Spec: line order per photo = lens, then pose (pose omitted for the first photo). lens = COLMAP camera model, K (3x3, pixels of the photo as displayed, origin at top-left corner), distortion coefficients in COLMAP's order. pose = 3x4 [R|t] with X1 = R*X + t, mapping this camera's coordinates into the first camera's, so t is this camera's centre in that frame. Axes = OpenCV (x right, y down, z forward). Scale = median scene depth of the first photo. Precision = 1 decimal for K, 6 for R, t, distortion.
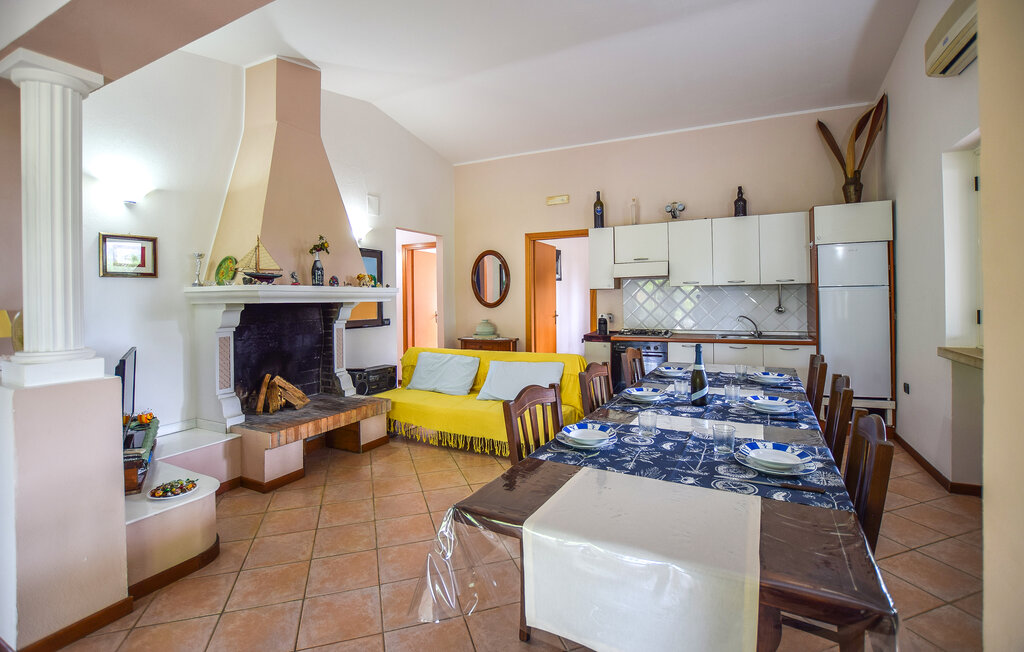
lens RADIAL K [[474.0, 0, 512.0], [0, 474.0, 295.2], [0, 0, 1]] dist [-0.001237, -0.000046]
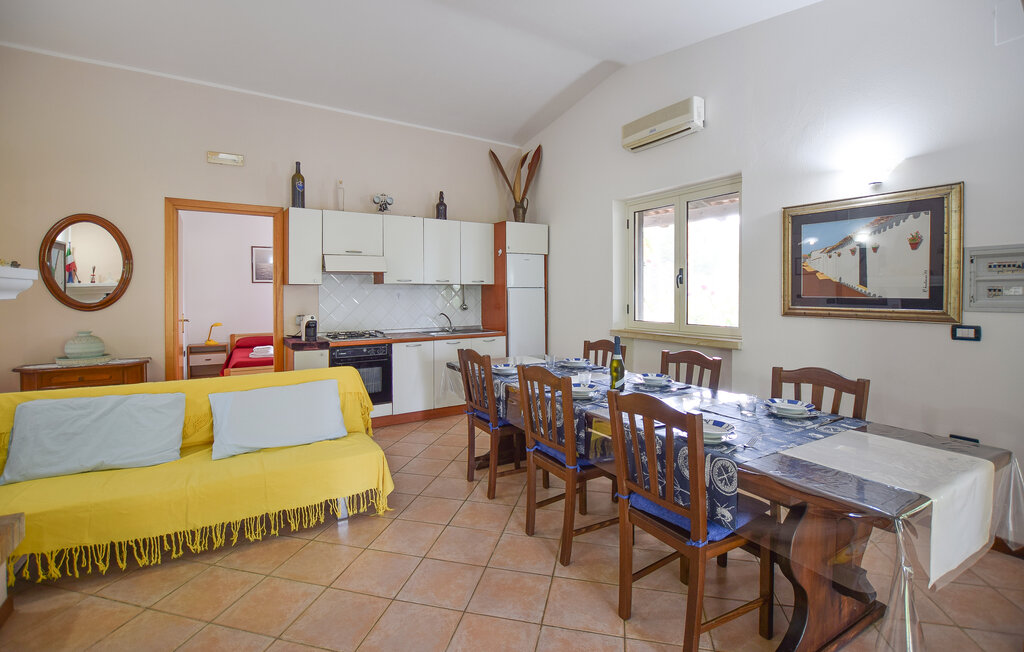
lens RADIAL K [[474.0, 0, 512.0], [0, 474.0, 295.2], [0, 0, 1]] dist [-0.001237, -0.000046]
pose [[0.531090, 0.006990, 0.847287, -0.358589], [-0.010030, 0.999948, -0.001962, 0.003851], [-0.847256, -0.007456, 0.531132, 0.322034]]
